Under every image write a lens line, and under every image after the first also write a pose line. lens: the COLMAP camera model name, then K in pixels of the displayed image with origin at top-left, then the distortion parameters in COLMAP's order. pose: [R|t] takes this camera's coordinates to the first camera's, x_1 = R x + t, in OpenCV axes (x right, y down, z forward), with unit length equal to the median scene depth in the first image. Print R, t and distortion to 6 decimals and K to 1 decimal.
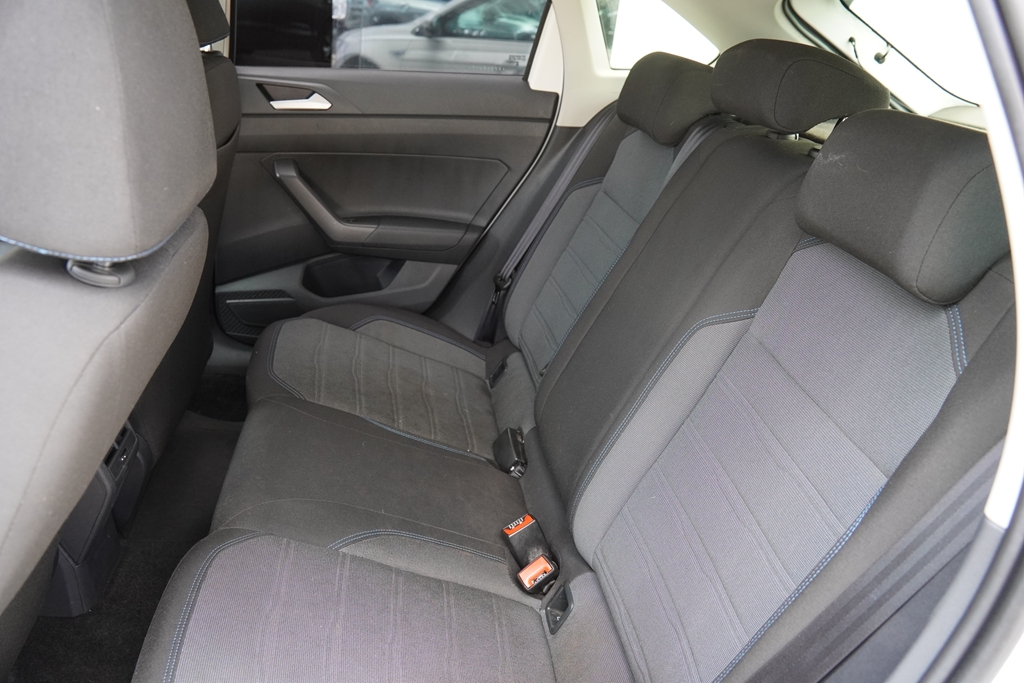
lens RADIAL K [[783.5, 0, 512.0], [0, 783.5, 341.5], [0, 0, 1]] dist [-0.137209, 0.116163]
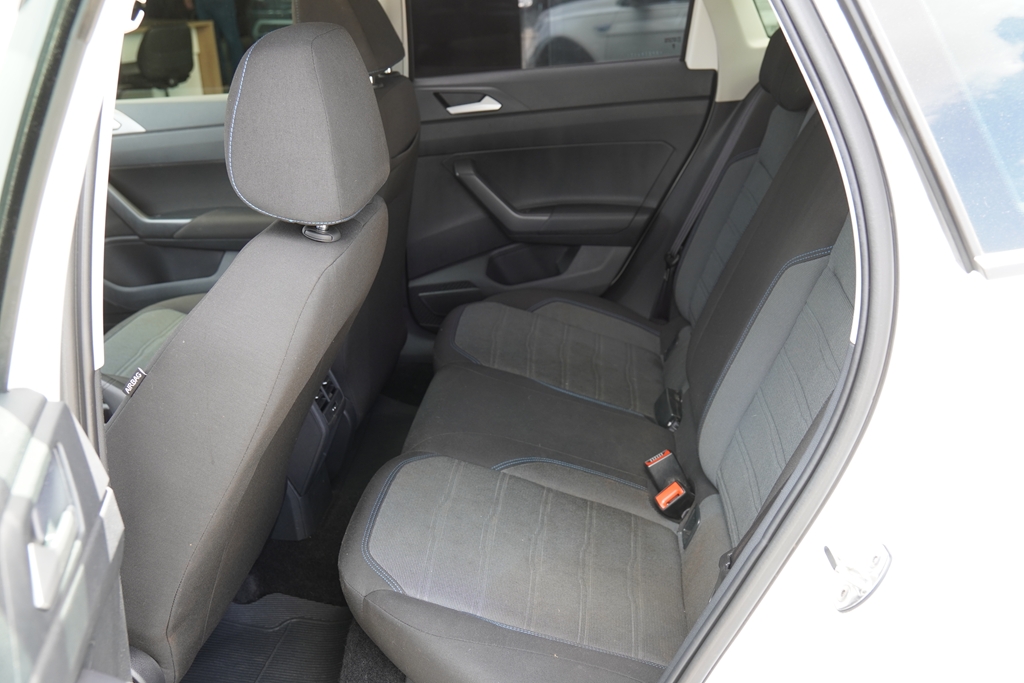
lens RADIAL K [[986.7, 0, 512.0], [0, 986.7, 341.5], [0, 0, 1]] dist [-0.007559, -0.002717]
pose [[0.959028, -0.046315, -0.279500, 0.176687], [0.035980, 0.998470, -0.042000, 0.097367], [0.281017, 0.030223, 0.959227, -0.369918]]
